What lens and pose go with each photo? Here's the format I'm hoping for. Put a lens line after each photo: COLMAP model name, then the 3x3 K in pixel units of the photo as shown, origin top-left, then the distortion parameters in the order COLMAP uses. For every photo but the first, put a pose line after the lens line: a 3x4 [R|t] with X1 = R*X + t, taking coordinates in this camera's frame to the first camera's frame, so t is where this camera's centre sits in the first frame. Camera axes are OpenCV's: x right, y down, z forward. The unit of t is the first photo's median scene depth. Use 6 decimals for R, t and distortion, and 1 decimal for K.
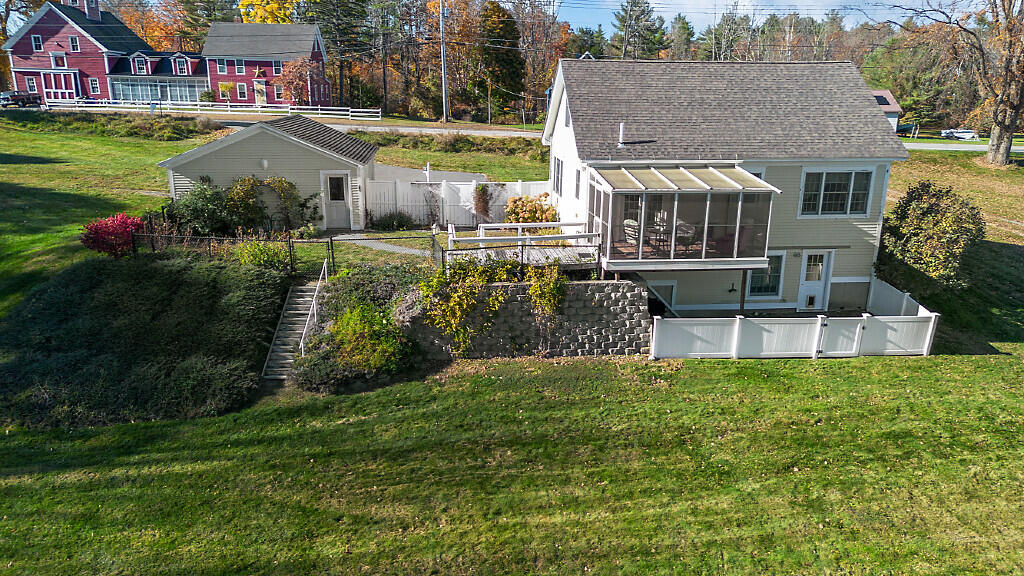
lens RADIAL K [[731.3, 0, 512.0], [0, 731.3, 288.0], [0, 0, 1]] dist [0.088365, -0.087959]
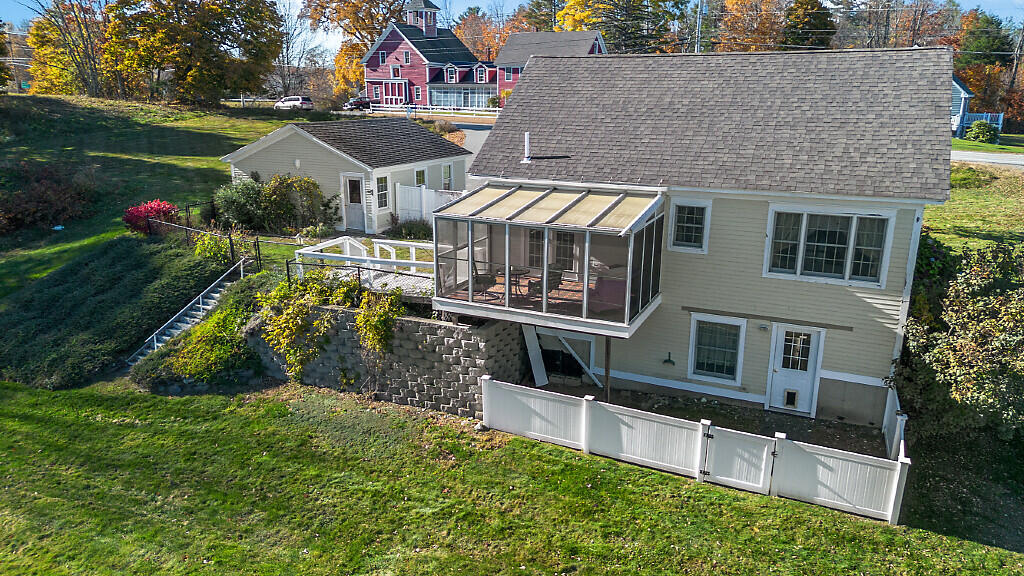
lens RADIAL K [[721.0, 0, 512.0], [0, 721.0, 288.0], [0, 0, 1]] dist [0.080037, -0.073694]
pose [[0.861164, 0.130540, -0.491280, 0.581528], [-0.132194, 0.990722, 0.031526, -0.082389], [0.490837, 0.037795, 0.870431, 0.325727]]
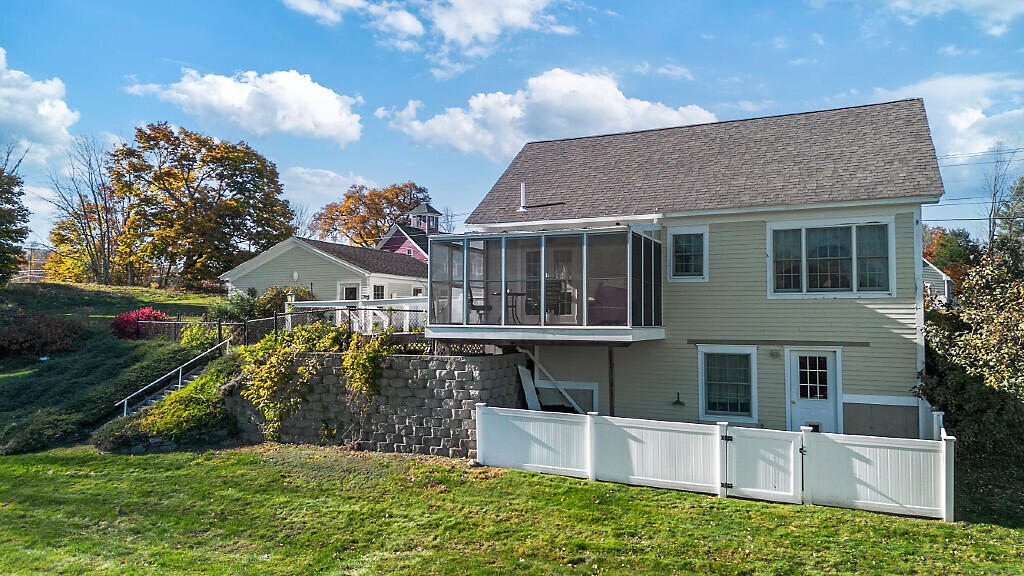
lens RADIAL K [[726.1, 0, 512.0], [0, 726.1, 288.0], [0, 0, 1]] dist [0.076448, -0.071139]
pose [[0.862996, -0.029322, -0.504359, 0.582093], [-0.127727, 0.953220, -0.273967, 0.121426], [0.488798, 0.300853, 0.818880, 0.381553]]
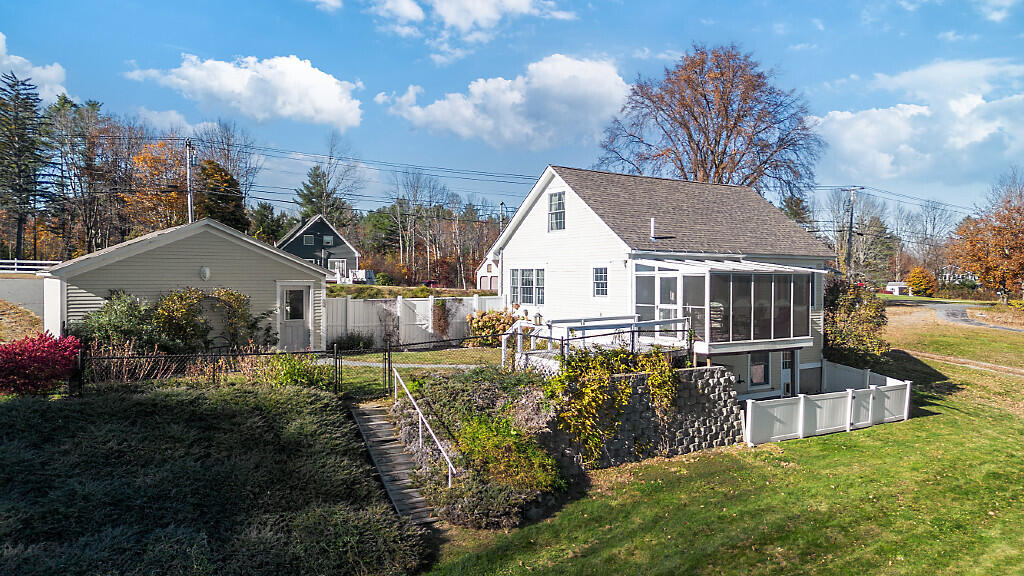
lens RADIAL K [[725.5, 0, 512.0], [0, 725.5, 288.0], [0, 0, 1]] dist [0.030476, -0.000009]
pose [[0.879880, -0.011785, 0.475050, -0.524024], [0.127802, 0.968728, -0.212680, 0.058810], [-0.457688, 0.247845, 0.853870, 0.281177]]
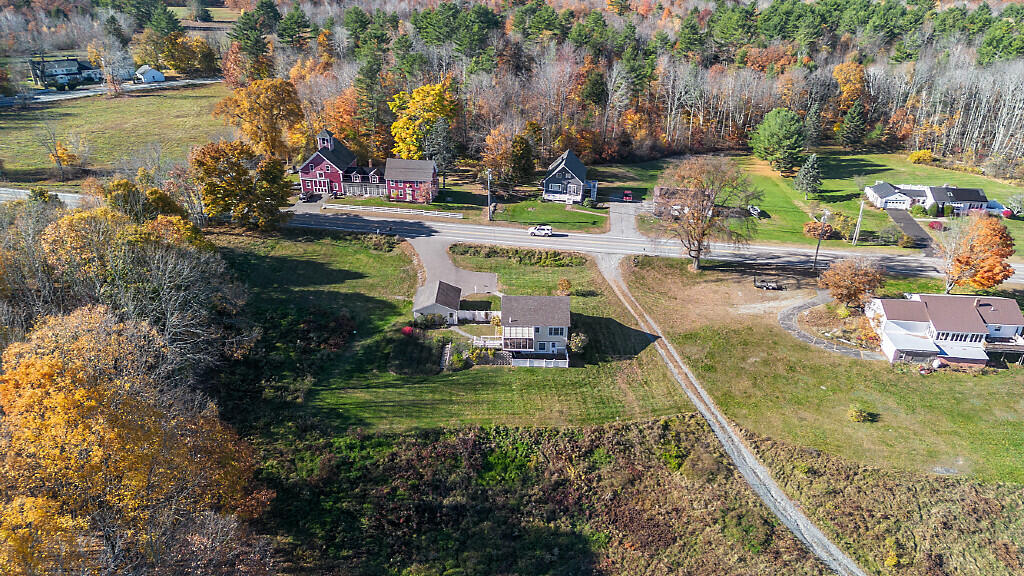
lens RADIAL K [[721.0, 0, 512.0], [0, 721.0, 288.0], [0, 0, 1]] dist [0.080037, -0.073694]
pose [[0.993799, 0.047991, -0.100299, 0.675112], [-0.027087, 0.979376, 0.200222, -1.468240], [0.107839, -0.196264, 0.974603, -3.873729]]
